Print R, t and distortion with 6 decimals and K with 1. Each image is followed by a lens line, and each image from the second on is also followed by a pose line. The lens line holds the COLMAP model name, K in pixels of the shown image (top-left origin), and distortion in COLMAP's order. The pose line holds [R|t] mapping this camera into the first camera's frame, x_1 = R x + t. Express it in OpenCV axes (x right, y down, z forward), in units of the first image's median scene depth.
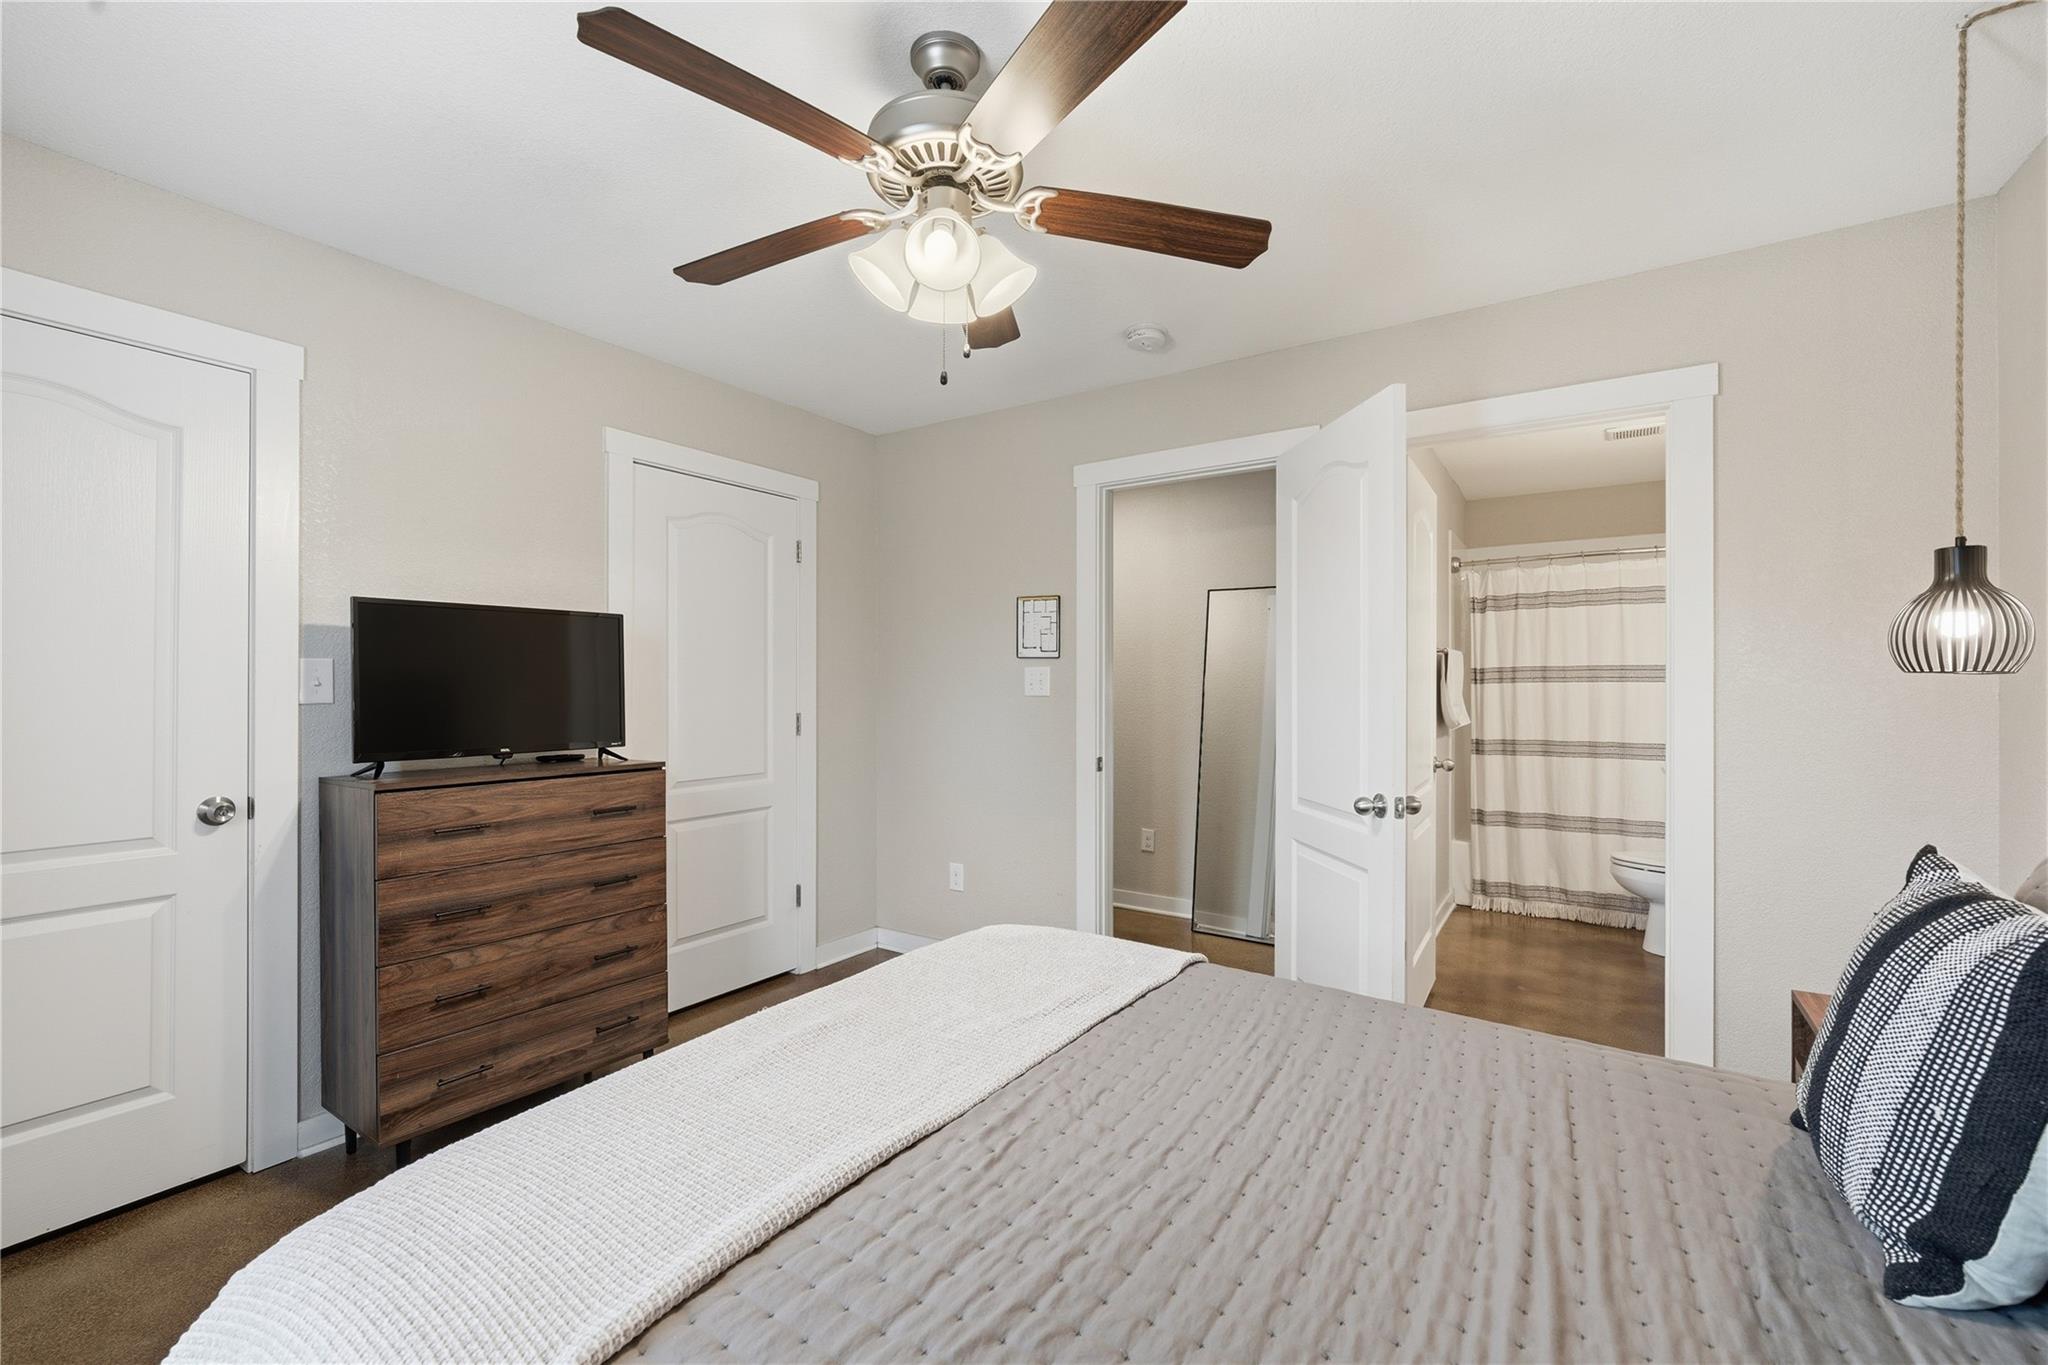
lens RADIAL K [[868.2, 0, 1013.4], [0, 868.2, 684.9], [0, 0, 1]] dist [-0.004982, 0.001160]
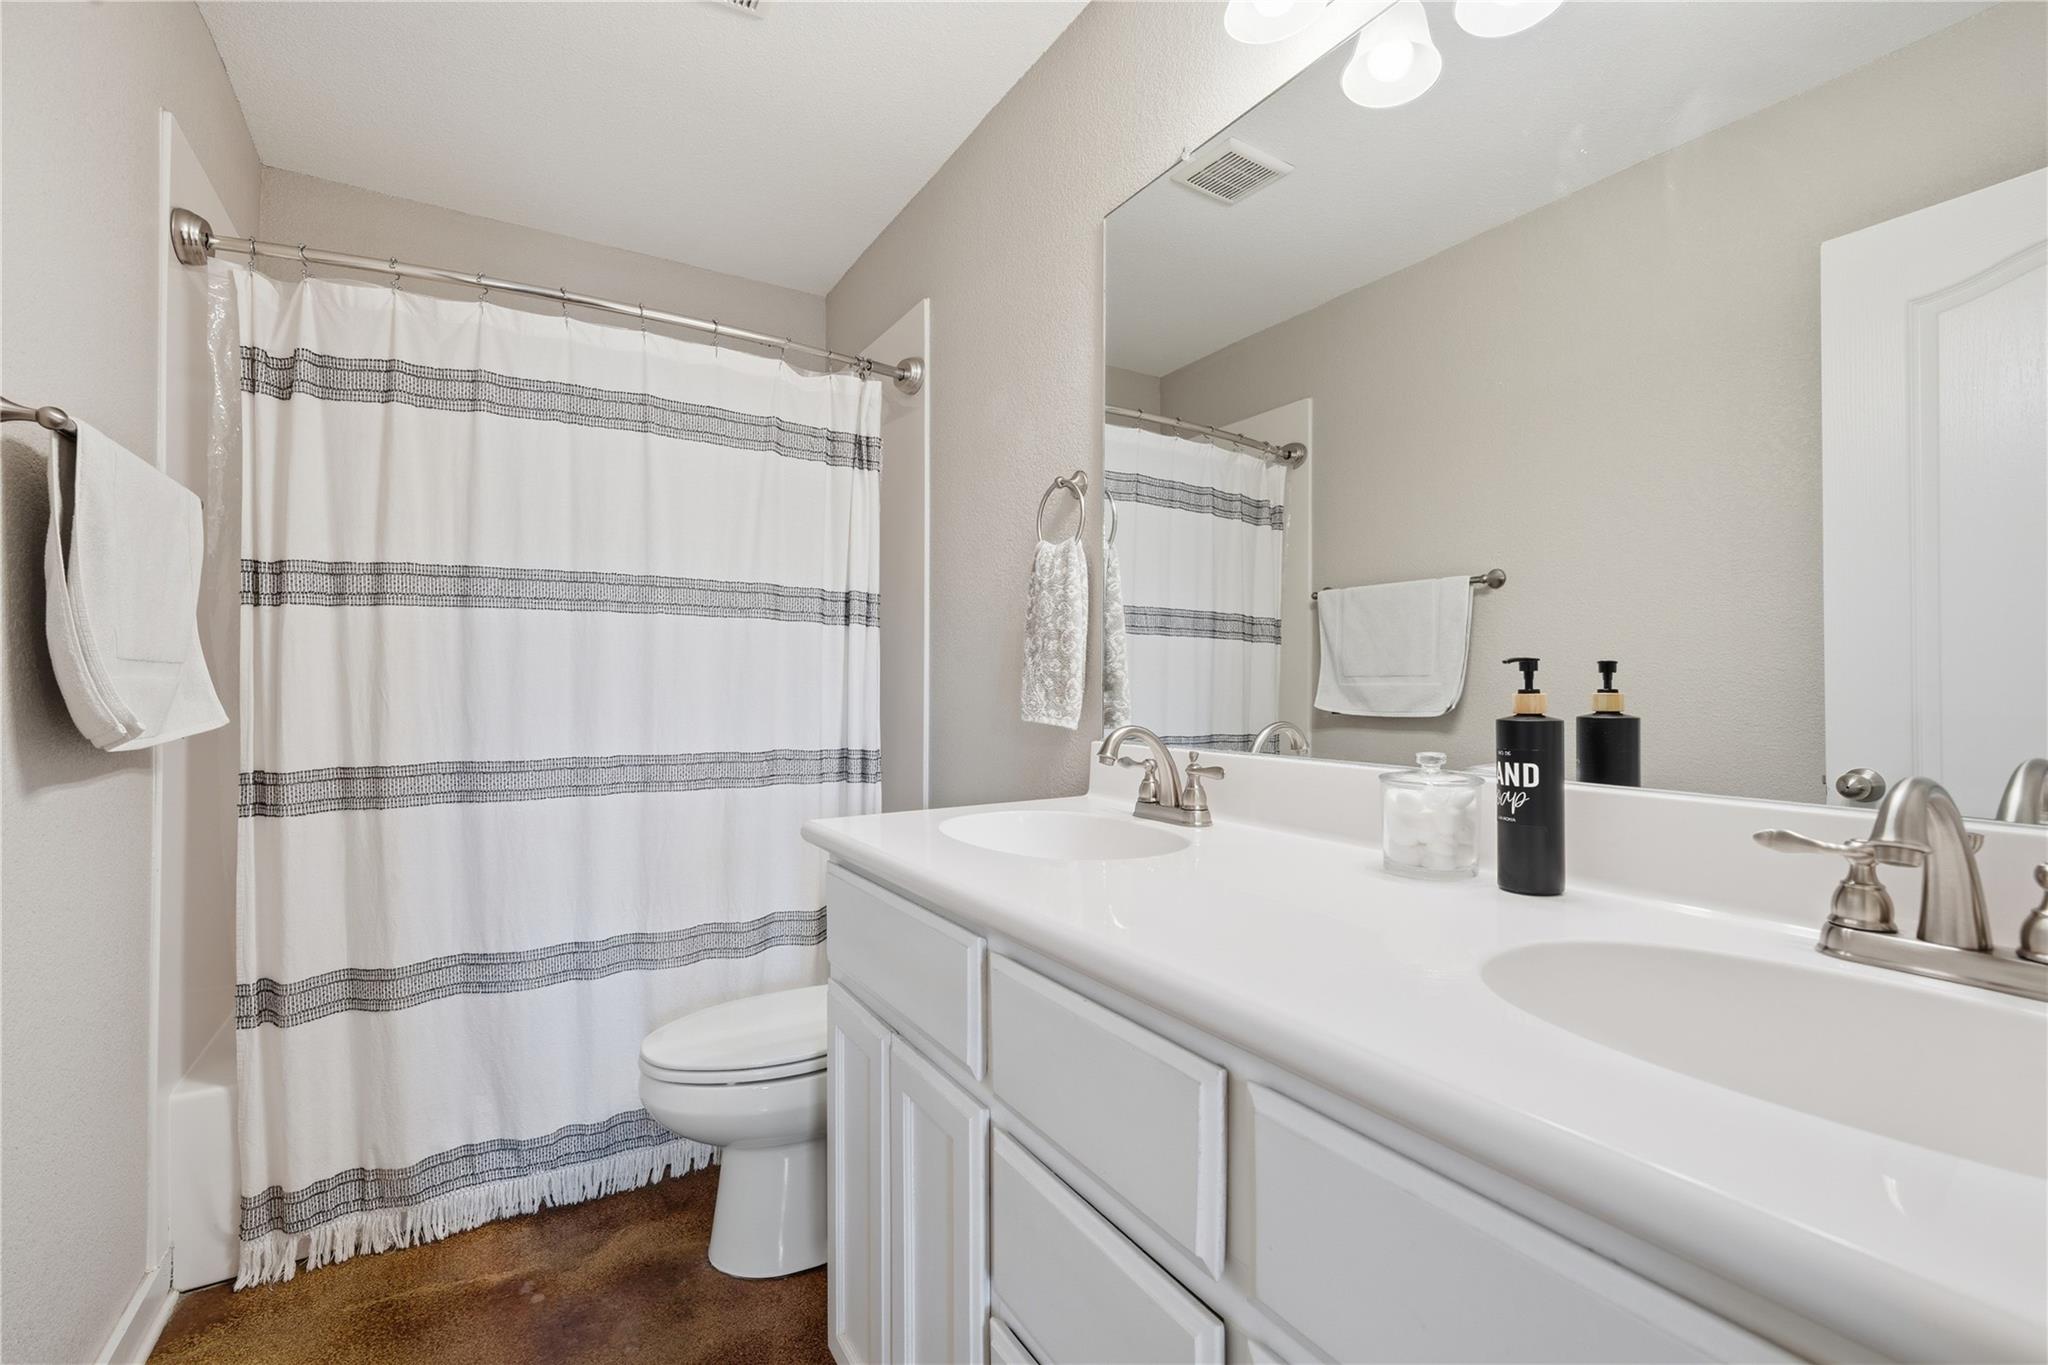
lens RADIAL K [[868.2, 0, 1018.2], [0, 868.2, 670.0], [0, 0, 1]] dist [-0.004982, 0.001160]
pose [[0.450168, 0.011469, 0.892870, 0.377892], [-0.001514, 0.999926, -0.012081, 0.027940], [-0.892942, 0.004086, 0.450153, 0.603528]]
